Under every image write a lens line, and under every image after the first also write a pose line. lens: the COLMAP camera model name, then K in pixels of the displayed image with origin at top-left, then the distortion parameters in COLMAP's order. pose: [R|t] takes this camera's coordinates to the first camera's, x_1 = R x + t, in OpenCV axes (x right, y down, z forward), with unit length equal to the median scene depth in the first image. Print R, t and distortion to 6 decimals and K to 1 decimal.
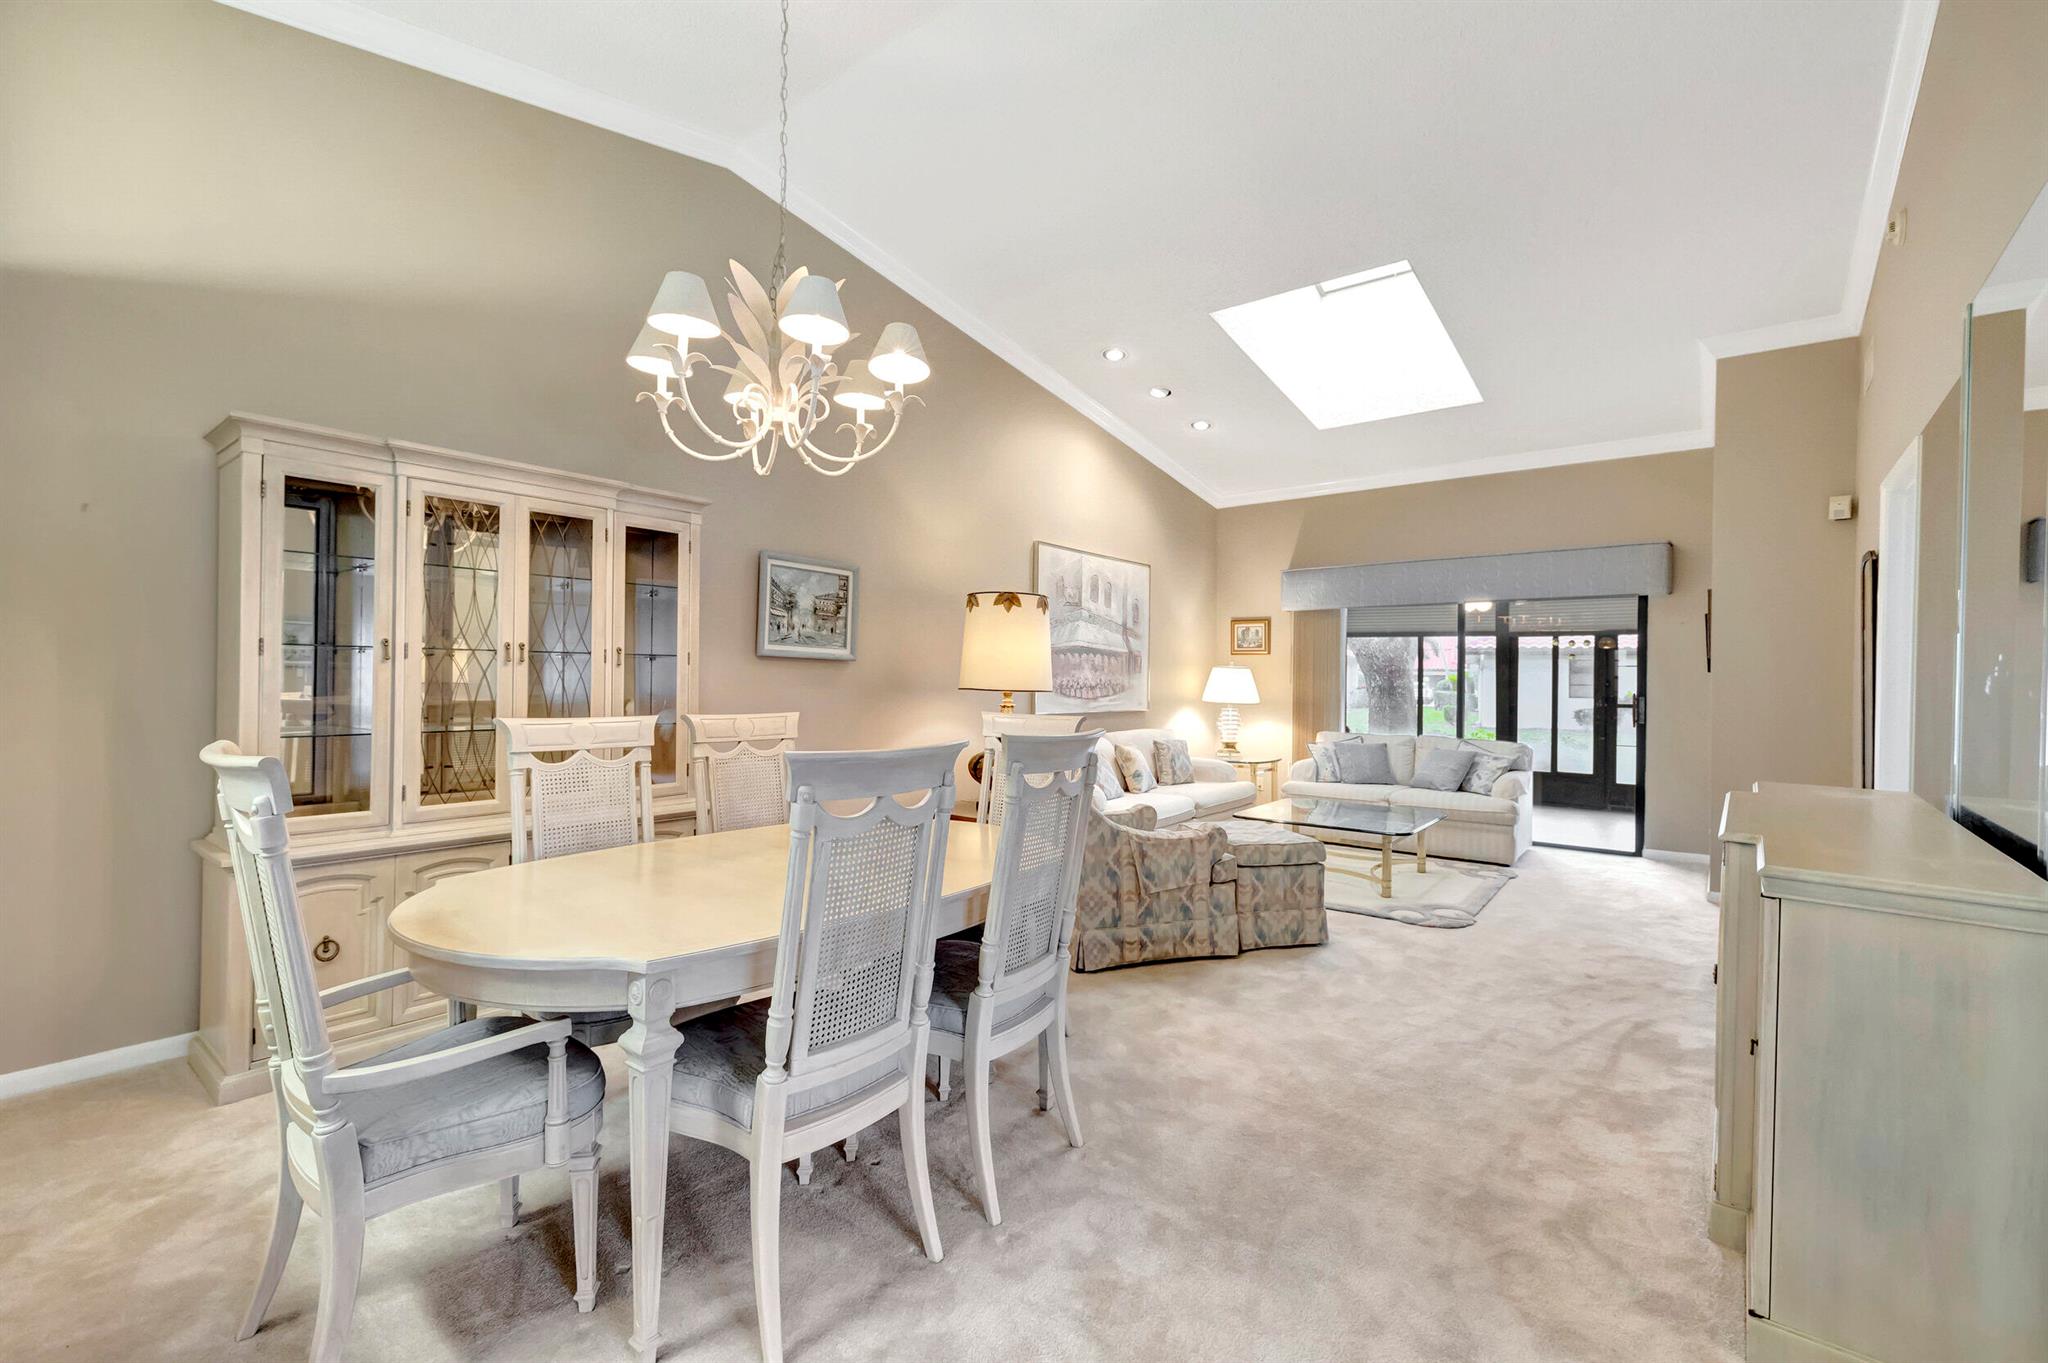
lens RADIAL K [[877.1, 0, 1018.9], [0, 877.1, 686.6], [0, 0, 1]] dist [0.002878, 0.000123]
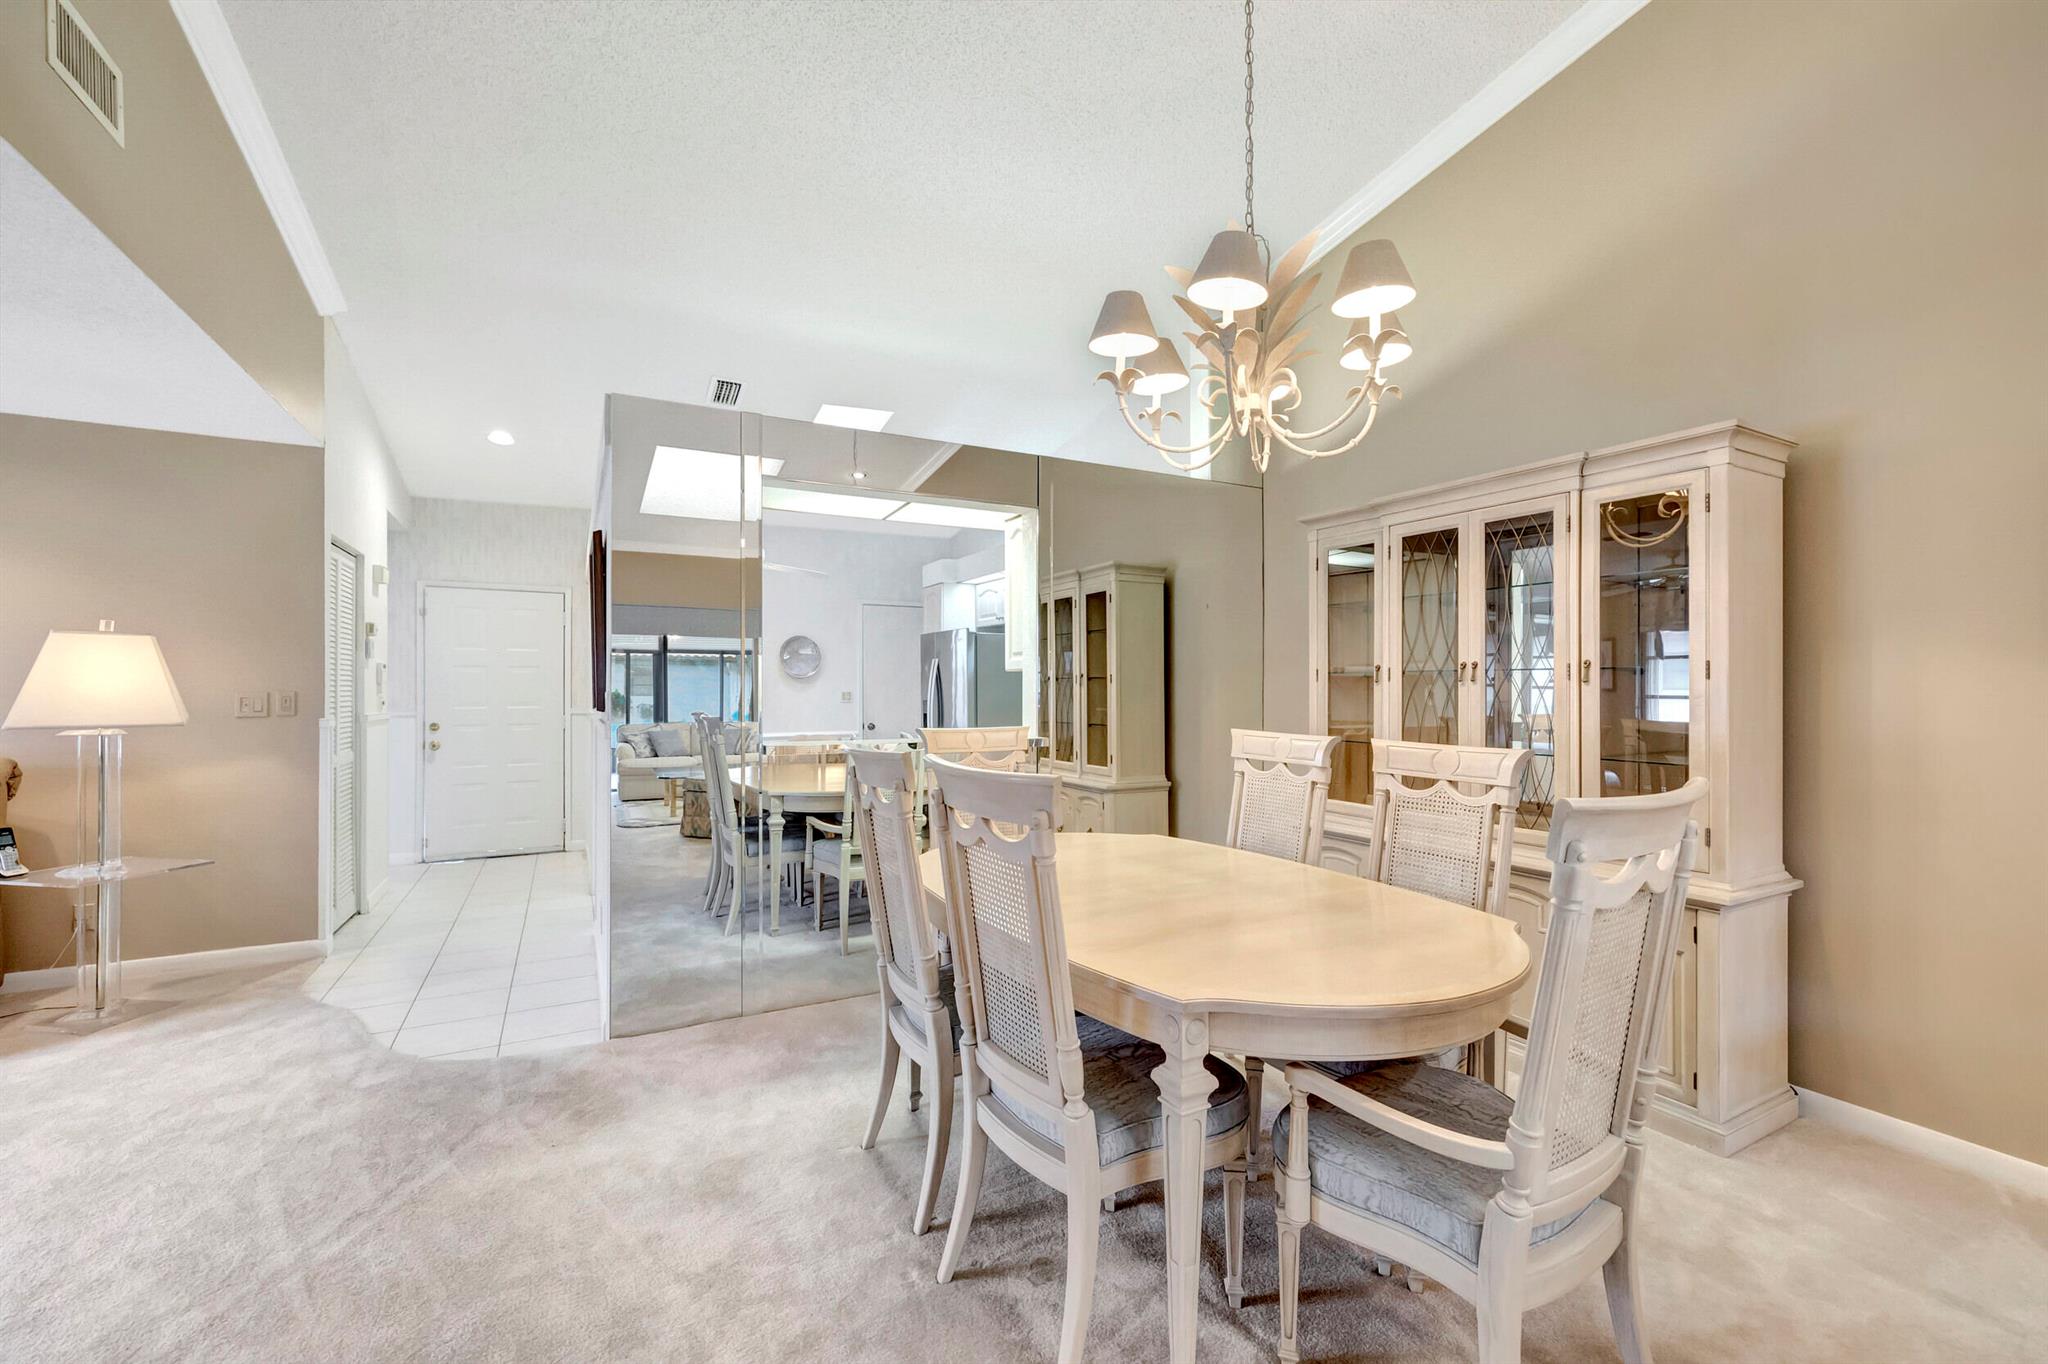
lens RADIAL K [[851.3, 0, 1024.0], [0, 851.3, 682.0], [0, 0, 1]] dist [0.002357, 0.000481]
pose [[-0.380956, -0.016158, -0.924452, 0.239063], [-0.014110, 0.999832, -0.011662, -0.004476], [0.924486, 0.008601, -0.381120, 0.436726]]
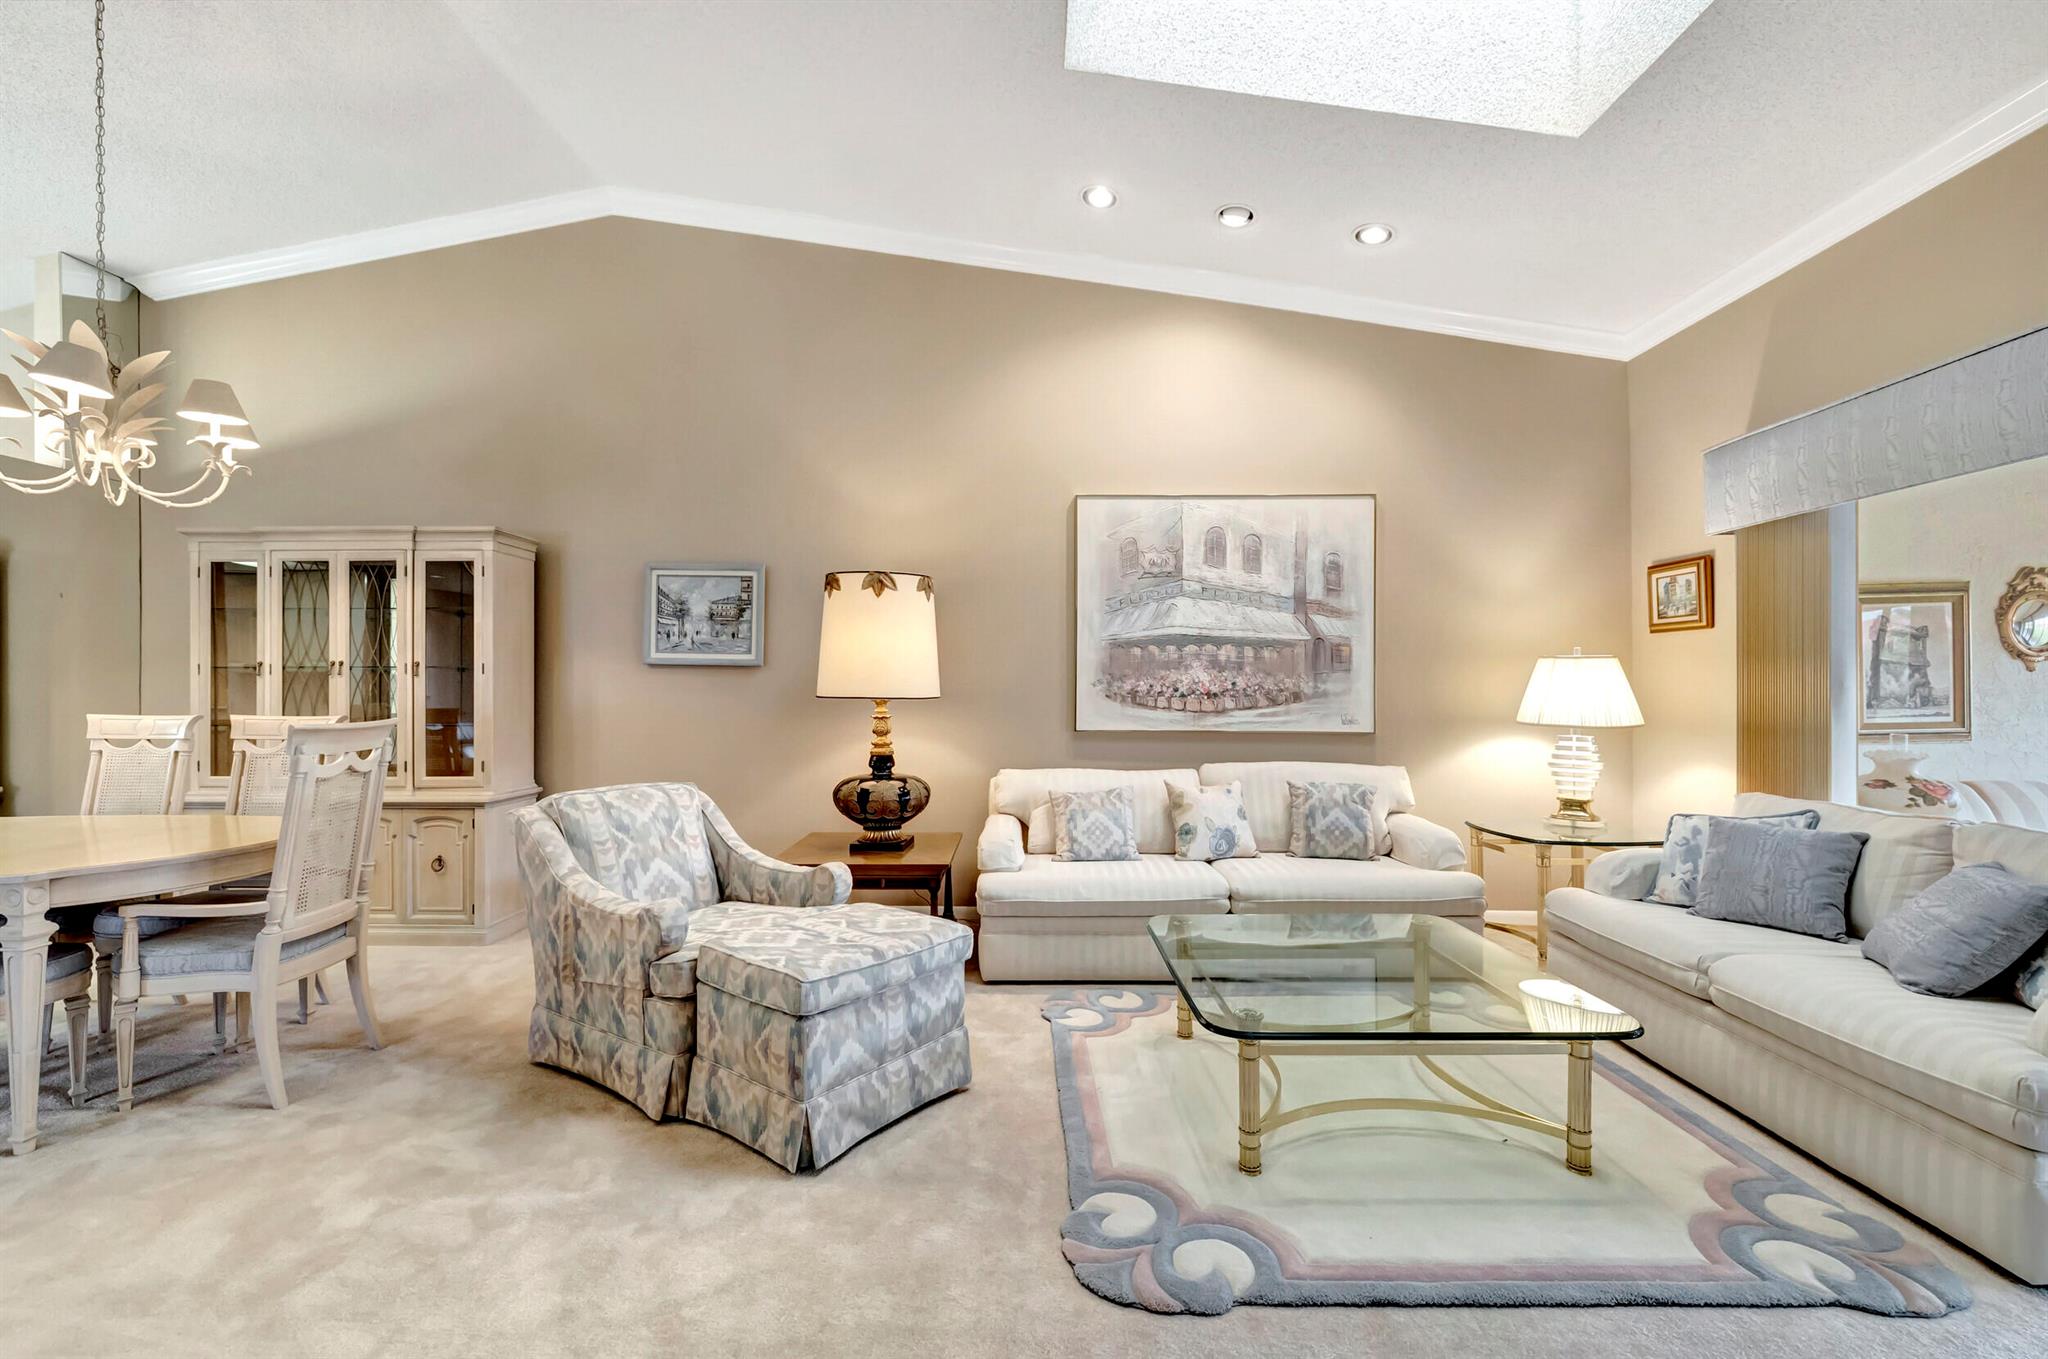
lens RADIAL K [[866.1, 0, 1024.9], [0, 866.1, 686.9], [0, 0, 1]] dist [-0.001625, 0.000427]
pose [[0.609117, -0.012190, -0.792987, 0.537876], [-0.000100, 0.999881, -0.015447, 0.005141], [0.793080, 0.009488, 0.609043, 0.497458]]
